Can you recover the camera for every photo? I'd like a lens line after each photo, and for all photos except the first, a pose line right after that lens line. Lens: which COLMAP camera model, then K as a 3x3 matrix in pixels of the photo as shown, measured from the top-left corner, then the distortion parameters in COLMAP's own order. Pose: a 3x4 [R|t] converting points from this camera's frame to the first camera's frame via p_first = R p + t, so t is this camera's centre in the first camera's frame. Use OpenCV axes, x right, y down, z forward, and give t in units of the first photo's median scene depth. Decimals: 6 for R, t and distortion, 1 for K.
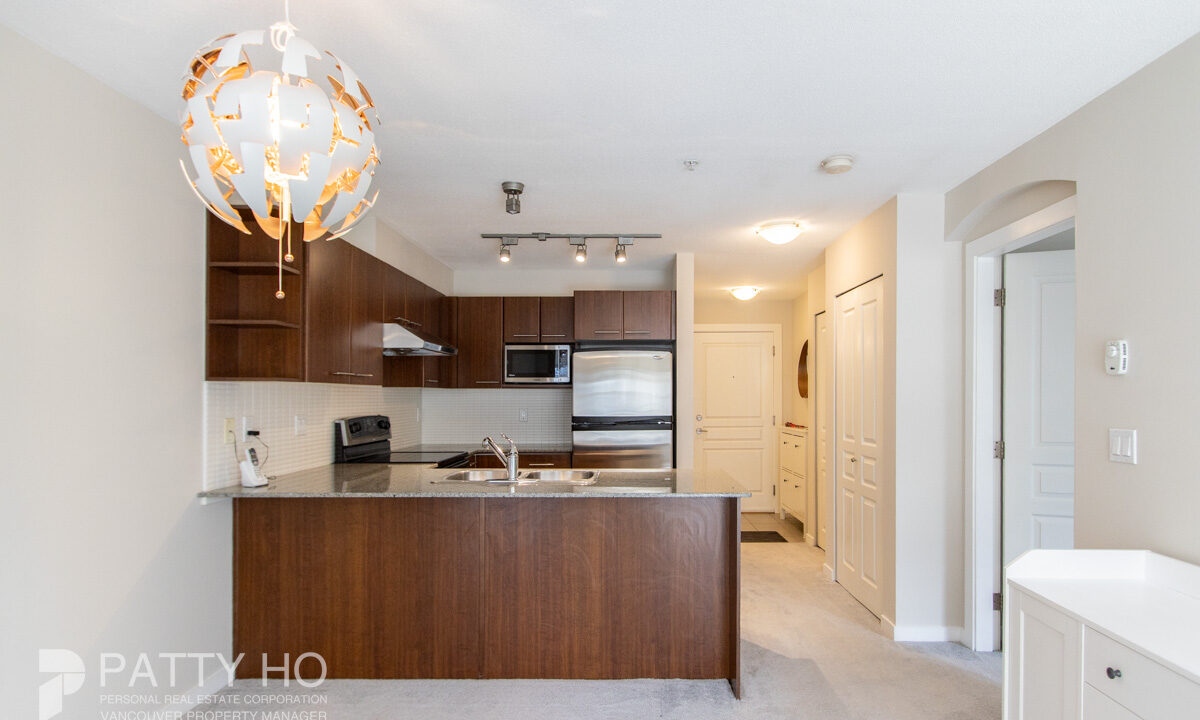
lens RADIAL K [[629.0, 0, 624.5], [0, 629.0, 391.8], [0, 0, 1]] dist [0.013108, -0.000188]
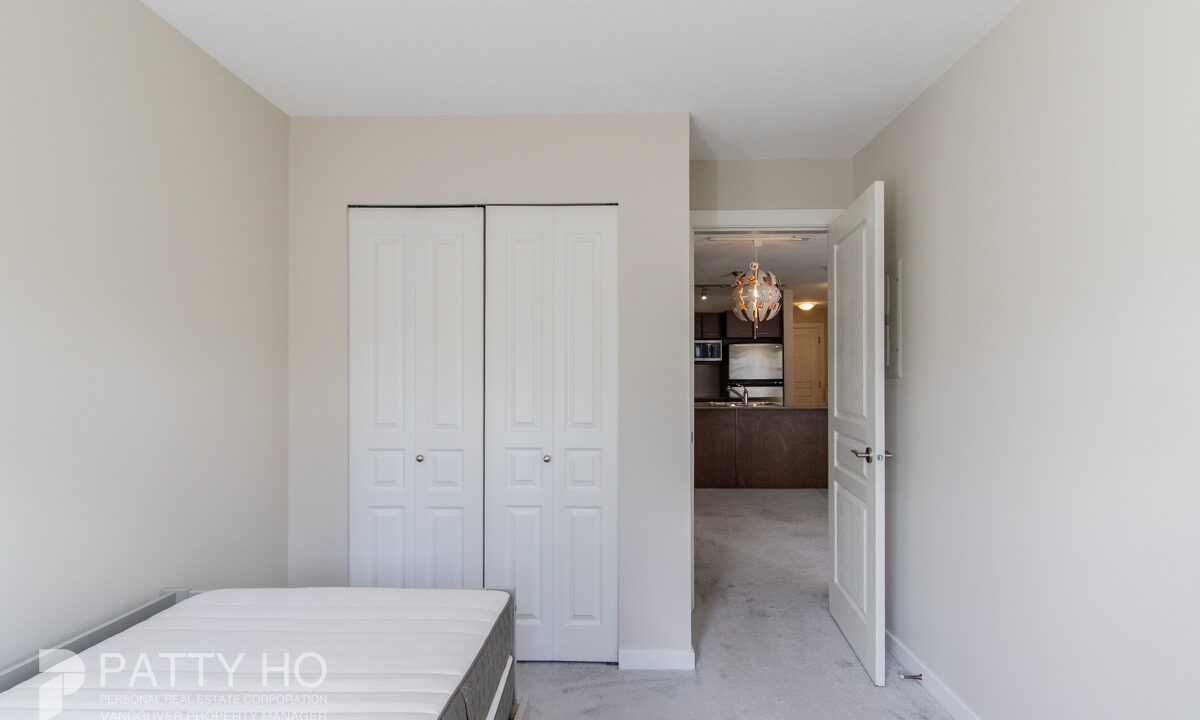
lens RADIAL K [[610.4, 0, 600.0], [0, 610.4, 360.0], [0, 0, 1]] dist [-0.000399, -0.000020]
pose [[0.999930, -0.005197, -0.010672, -0.493327], [0.005024, 0.999856, -0.016210, 0.010163], [0.010755, 0.016155, 0.999812, -0.882066]]
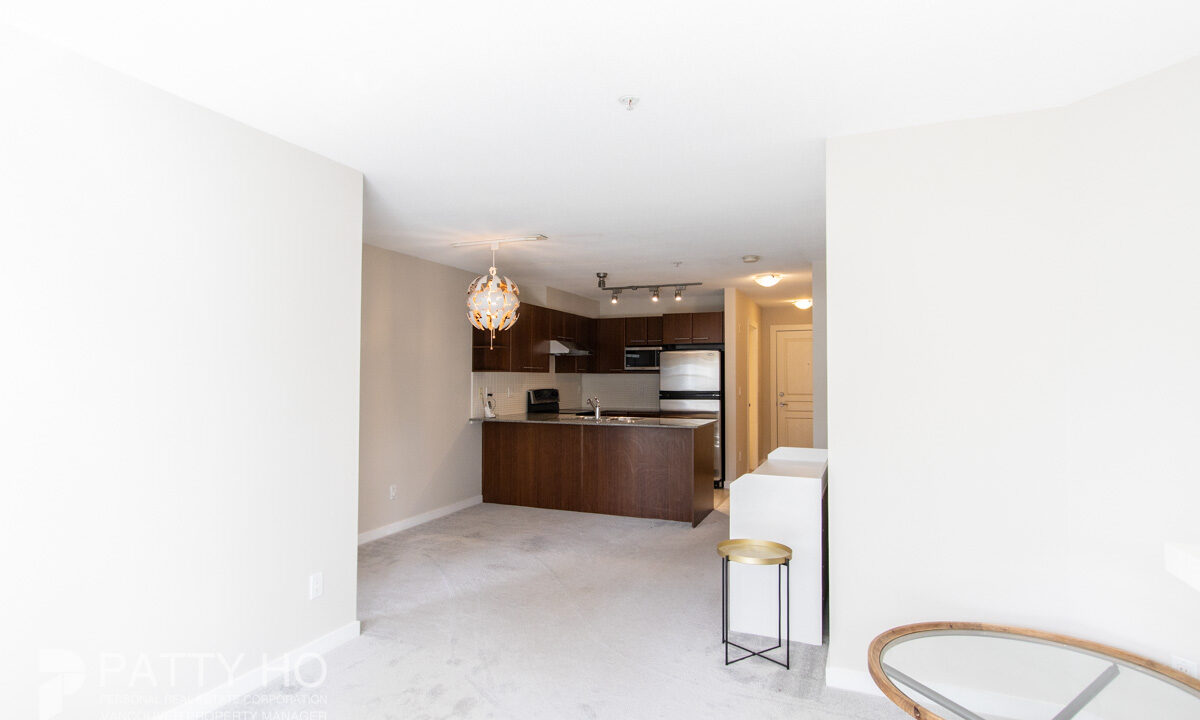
lens RADIAL K [[635.7, 0, 600.0], [0, 635.7, 360.0], [0, 0, 1]] dist [-0.001702, -0.000619]
pose [[0.926696, -0.007656, -0.375733, 0.445017], [0.000300, 0.999807, -0.019631, -0.009852], [0.375811, 0.018079, 0.926520, -0.675455]]
